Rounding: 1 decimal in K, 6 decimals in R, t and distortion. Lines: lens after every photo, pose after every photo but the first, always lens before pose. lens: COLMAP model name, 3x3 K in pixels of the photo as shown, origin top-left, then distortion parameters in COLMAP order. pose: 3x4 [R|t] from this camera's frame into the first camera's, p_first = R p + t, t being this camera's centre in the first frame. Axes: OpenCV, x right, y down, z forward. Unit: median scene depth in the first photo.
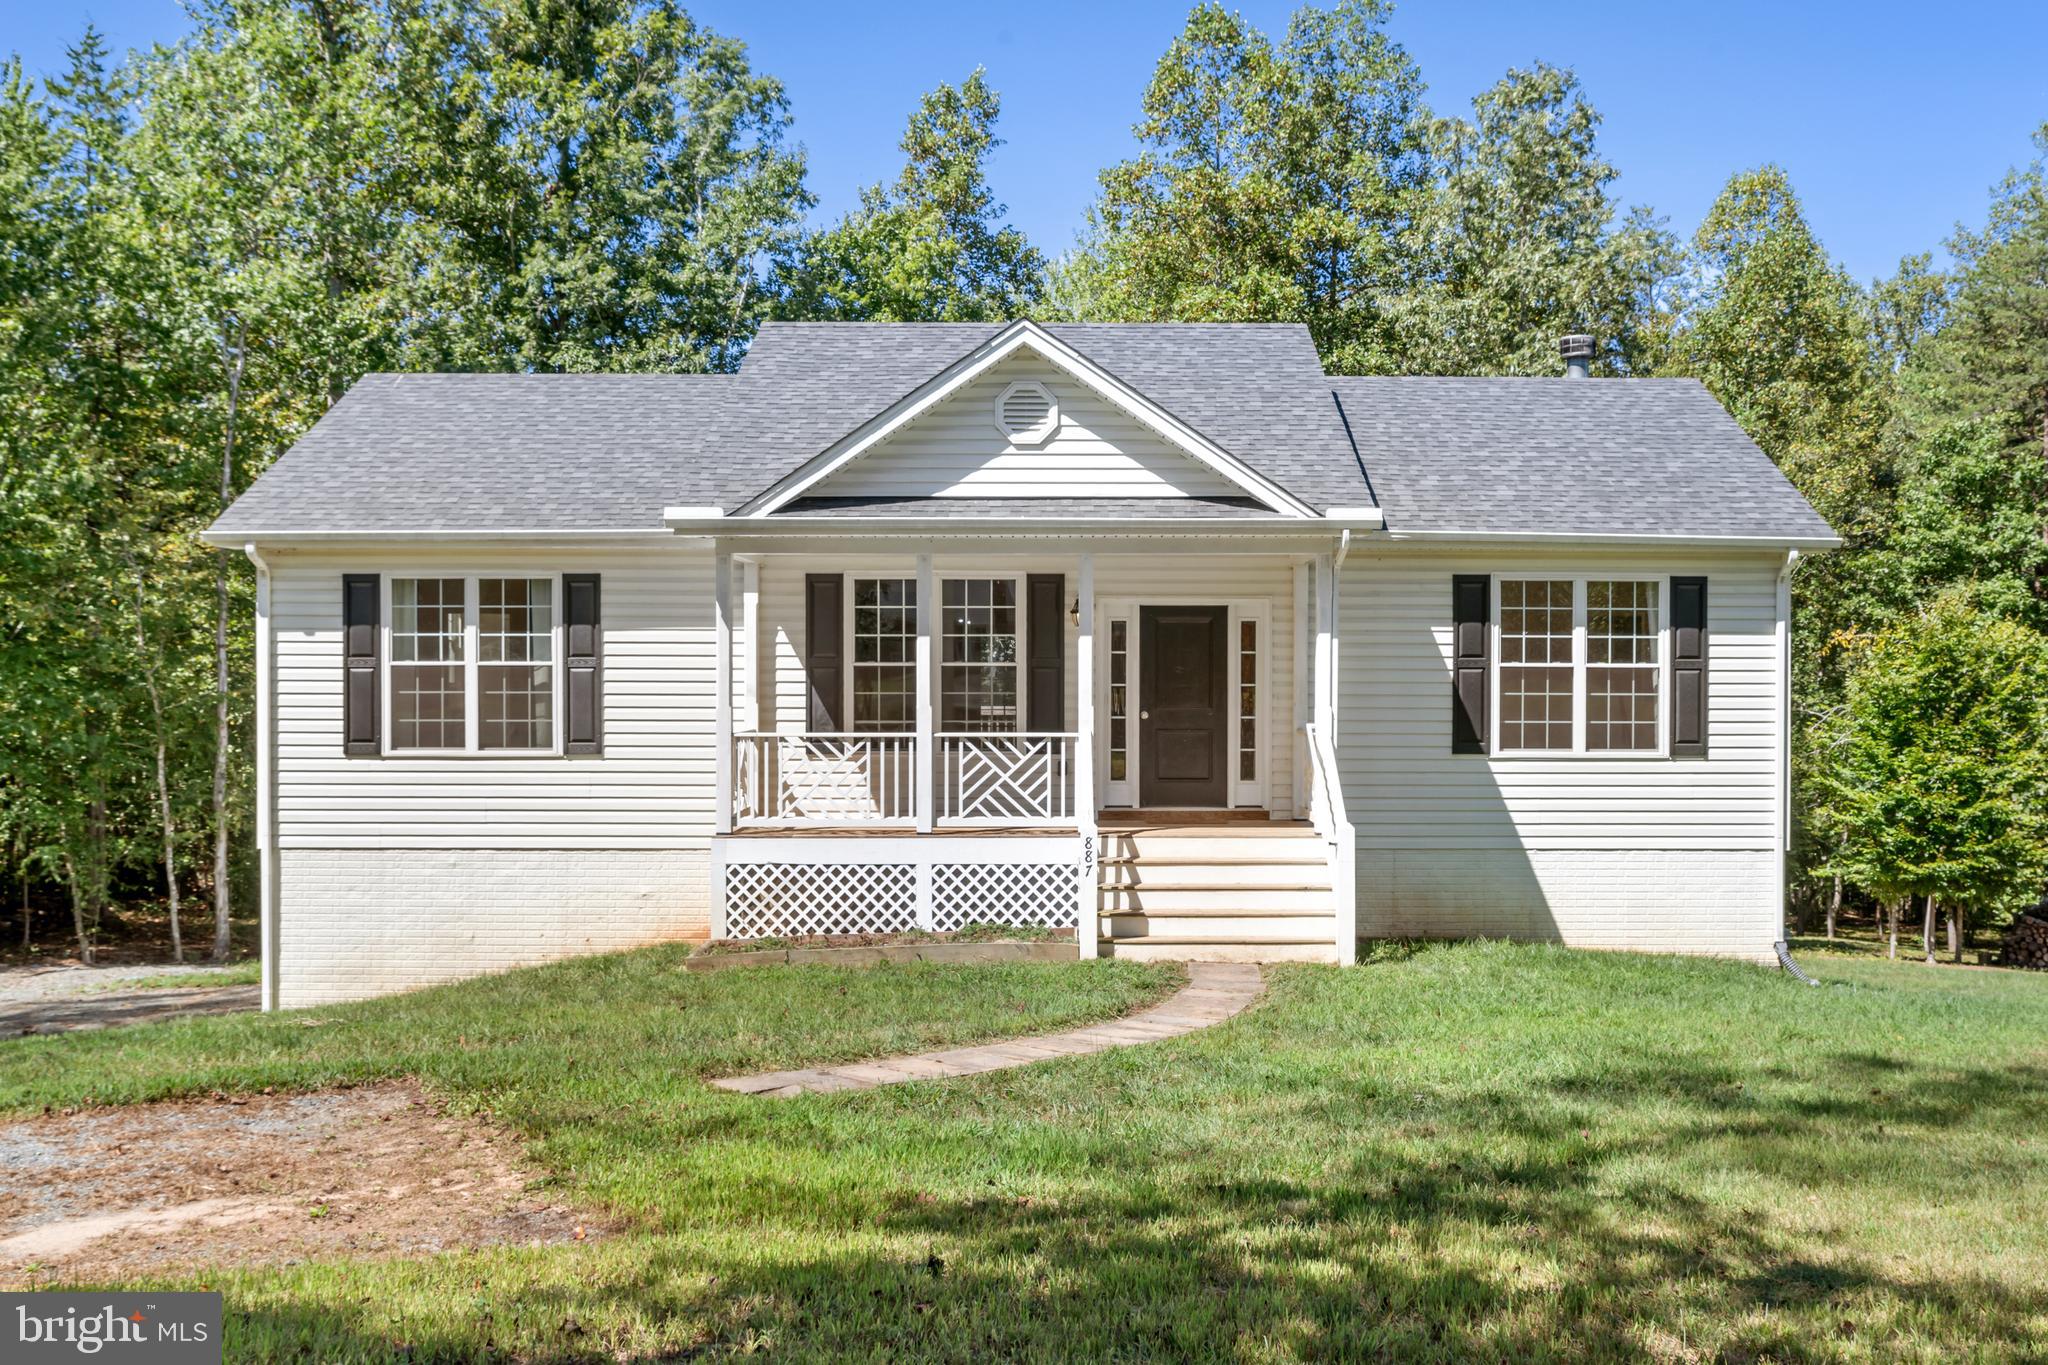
lens RADIAL K [[2001.7, 0, 1022.4], [0, 2001.7, 677.4], [0, 0, 1]] dist [-0.047333, 0.000000]
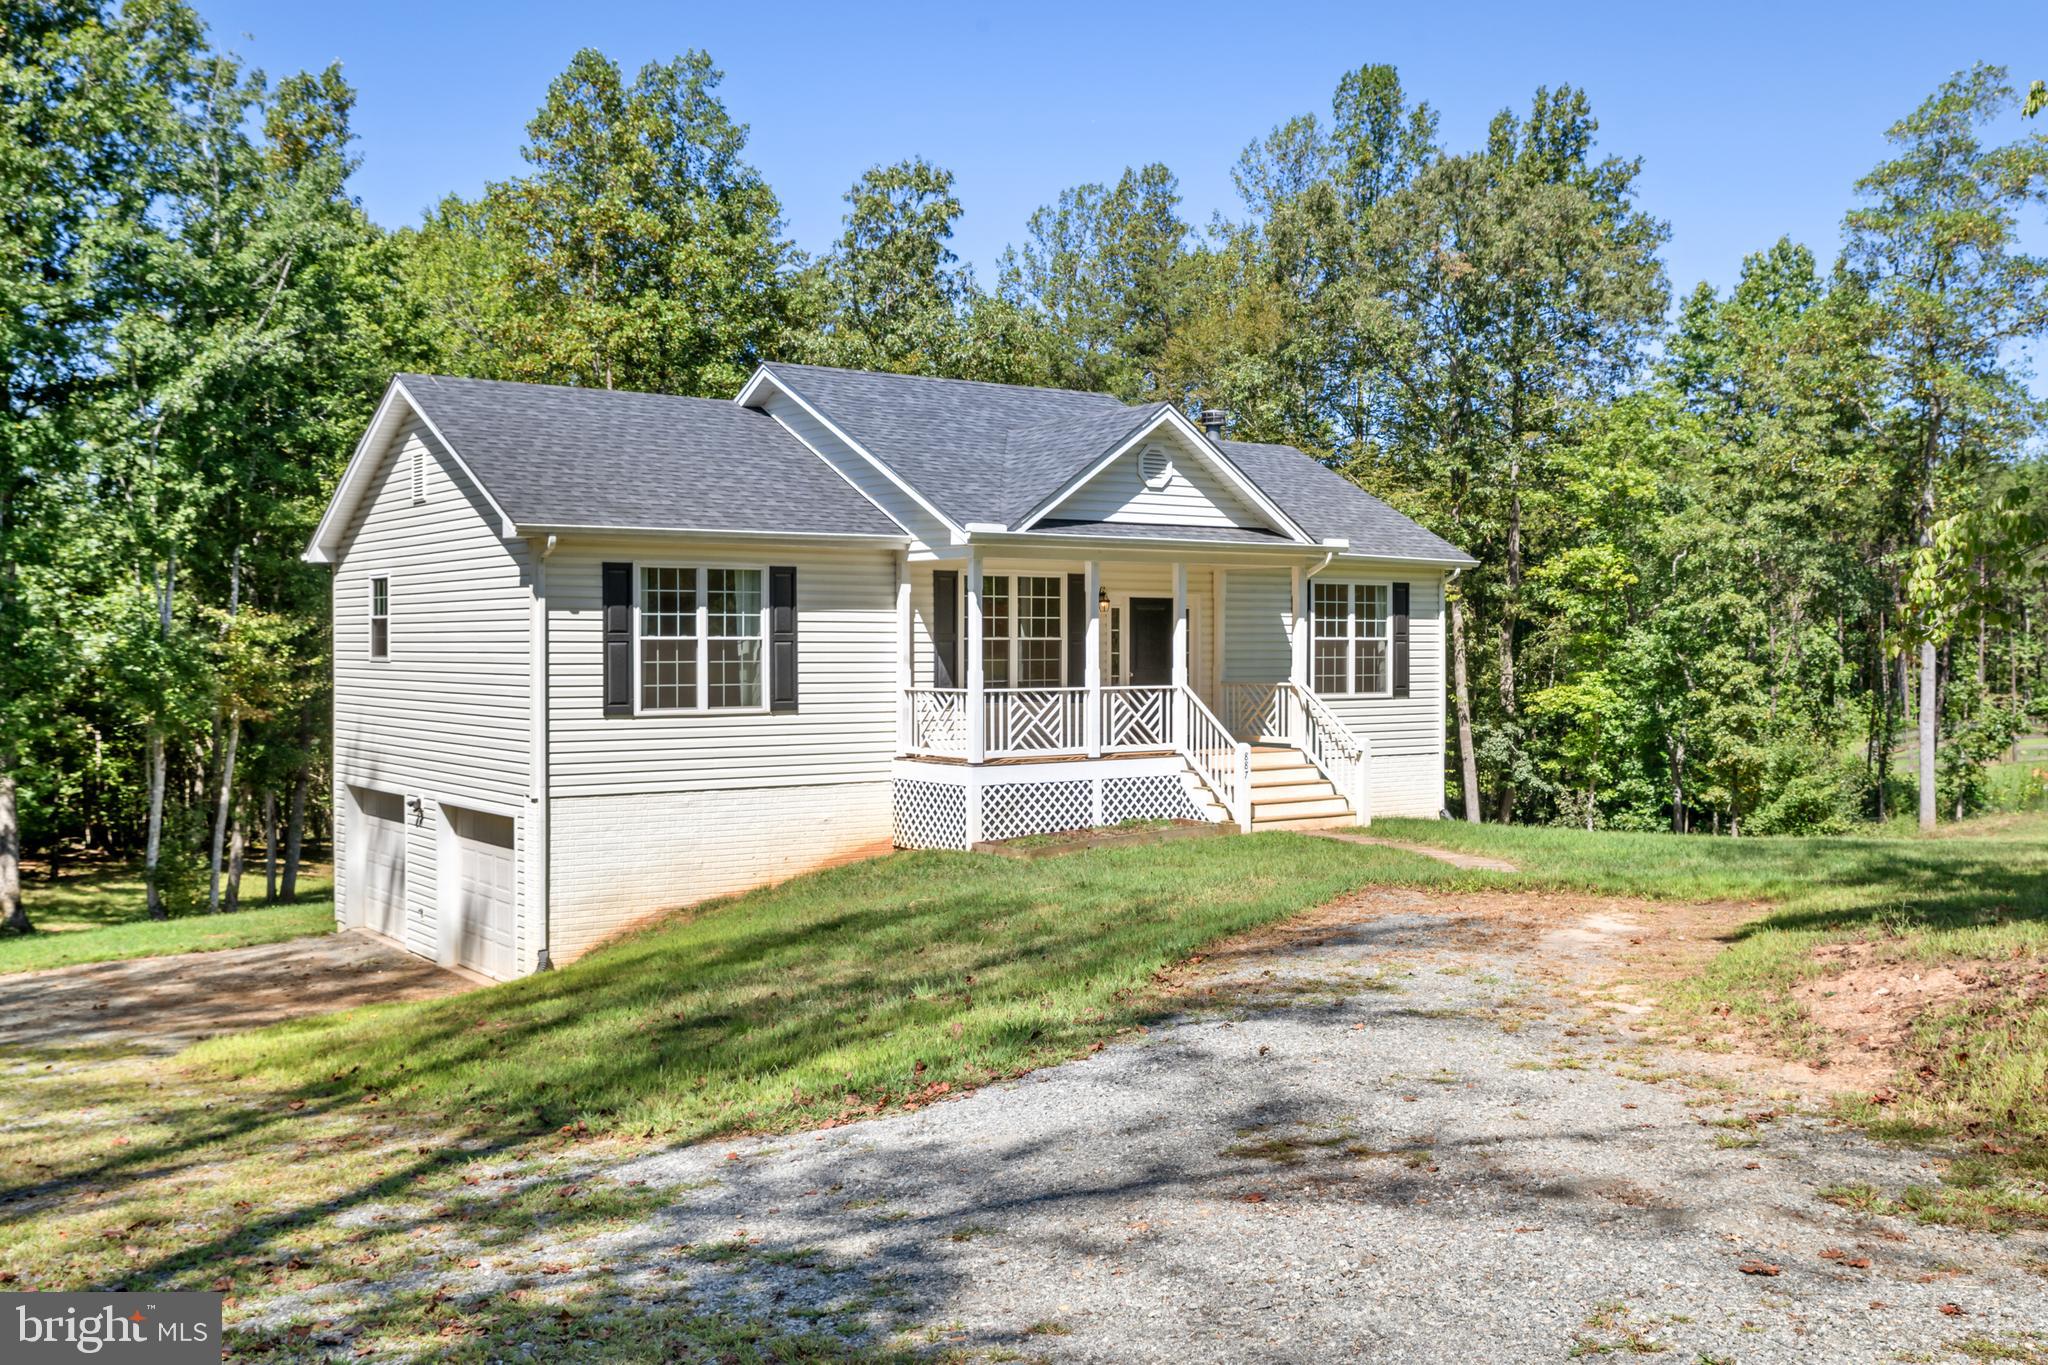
lens RADIAL K [[1812.6, 0, 1044.5], [0, 1812.6, 635.2], [0, 0, 1]] dist [-0.044271, 0.034239]
pose [[0.812991, 0.000366, 0.582276, -0.751754], [0.003827, 0.999975, -0.005971, -0.001352], [-0.582264, 0.007082, 0.812969, -0.022680]]
